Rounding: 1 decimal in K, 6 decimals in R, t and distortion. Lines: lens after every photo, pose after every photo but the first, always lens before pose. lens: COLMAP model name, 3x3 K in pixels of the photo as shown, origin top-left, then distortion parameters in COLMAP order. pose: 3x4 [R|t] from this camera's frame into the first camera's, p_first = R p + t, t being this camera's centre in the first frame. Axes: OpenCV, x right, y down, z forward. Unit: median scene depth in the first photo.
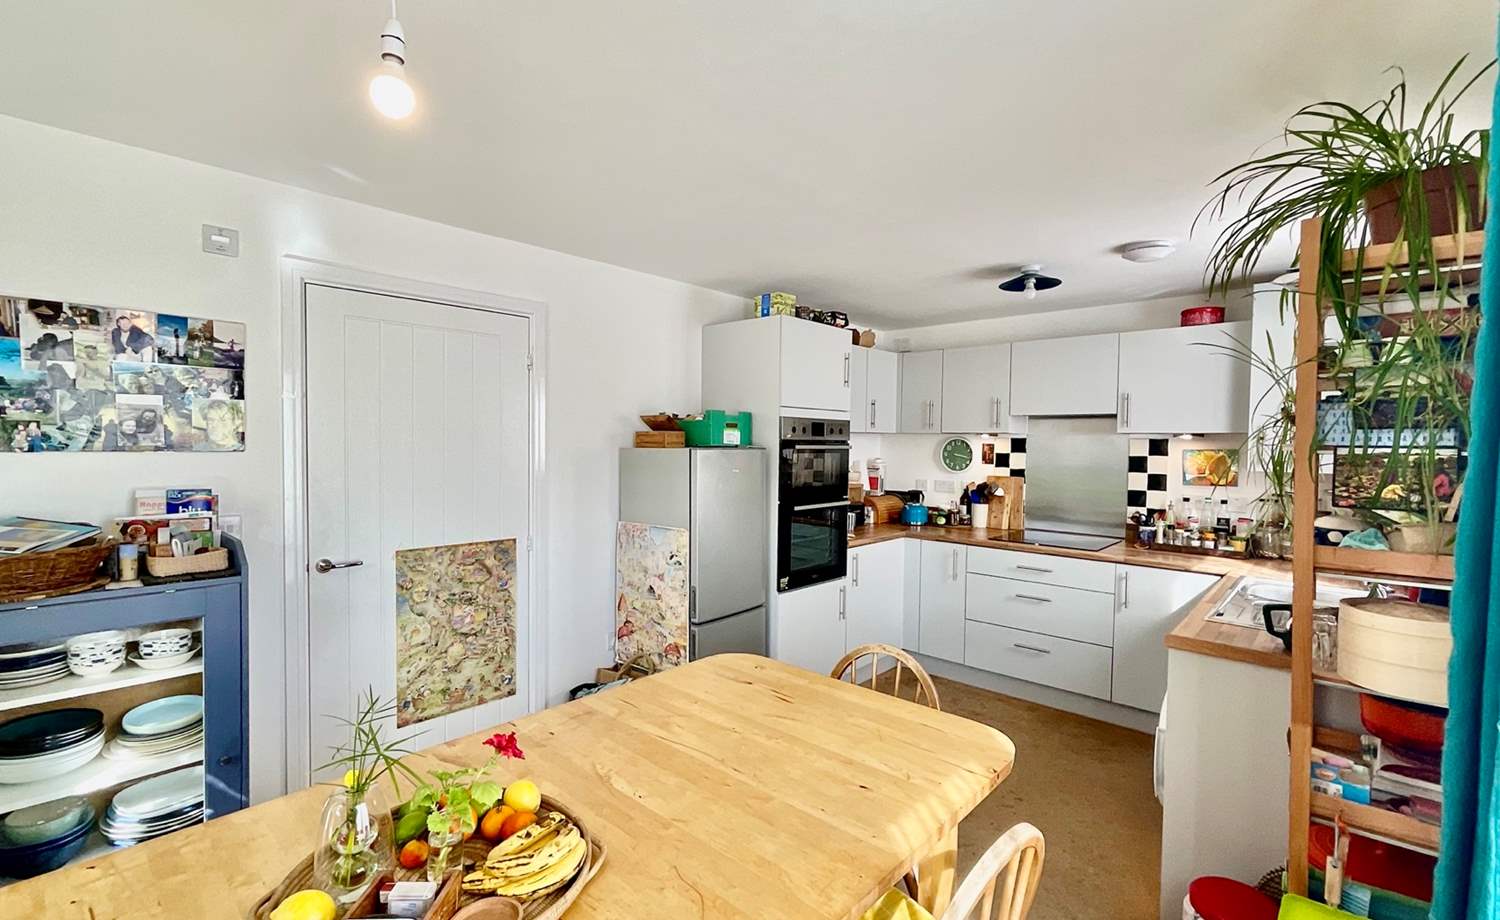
lens RADIAL K [[660.3, 0, 750.0], [0, 660.3, 460.0], [0, 0, 1]] dist [-0.001205, 0.000284]
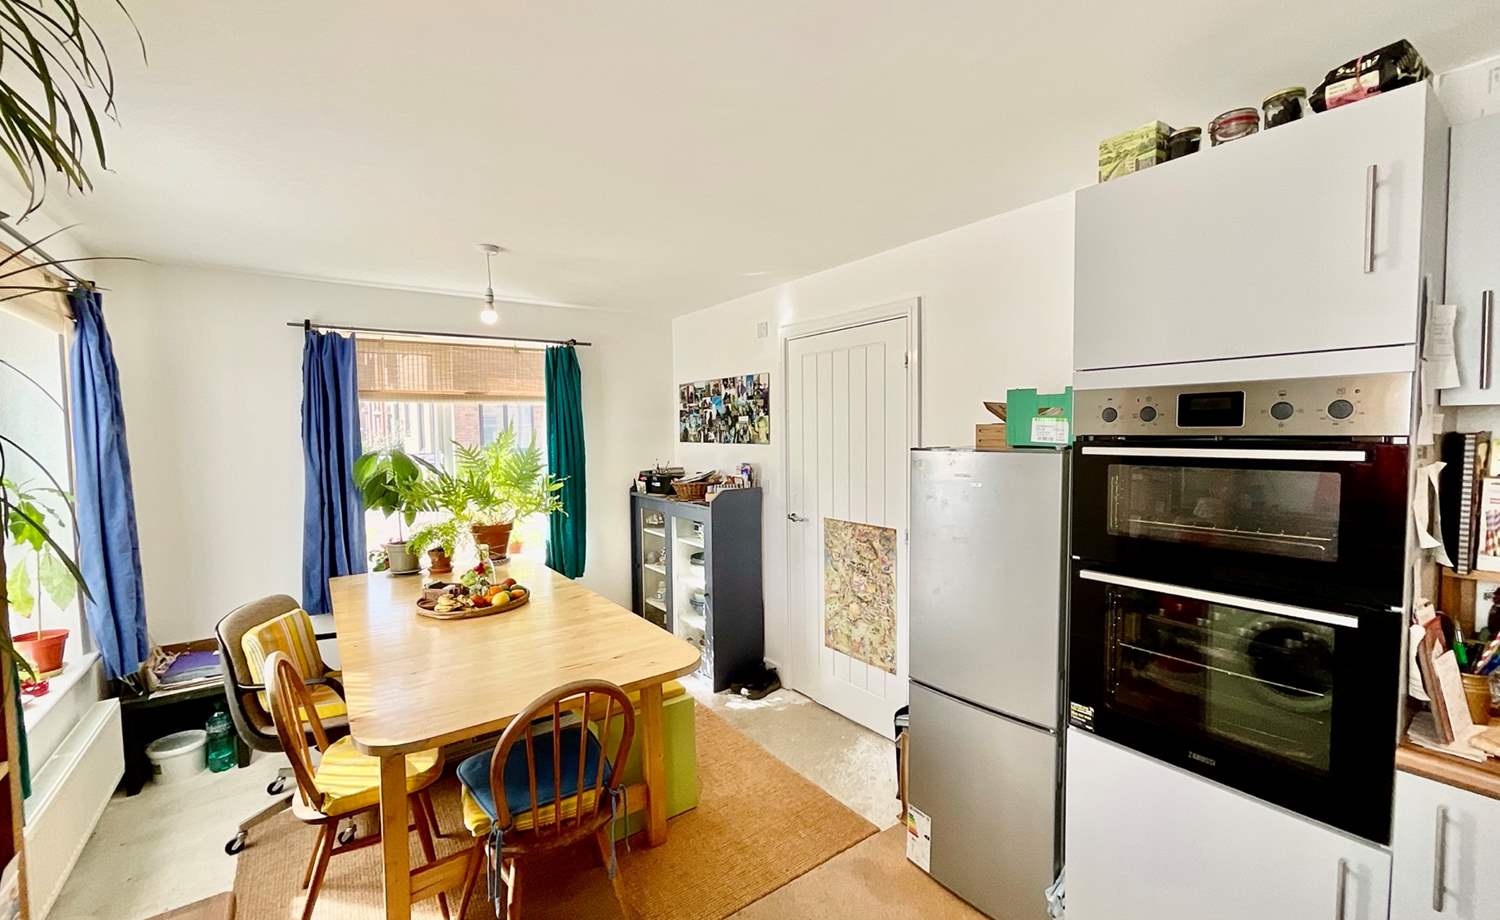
lens RADIAL K [[610.9, 0, 750.0], [0, 610.9, 460.0], [0, 0, 1]] dist [-0.001337, 0.000139]
pose [[-0.205307, 0.039664, -0.977894, 0.505506], [-0.017272, 0.998876, 0.044141, -0.025009], [0.978545, 0.025953, -0.204391, 0.753746]]
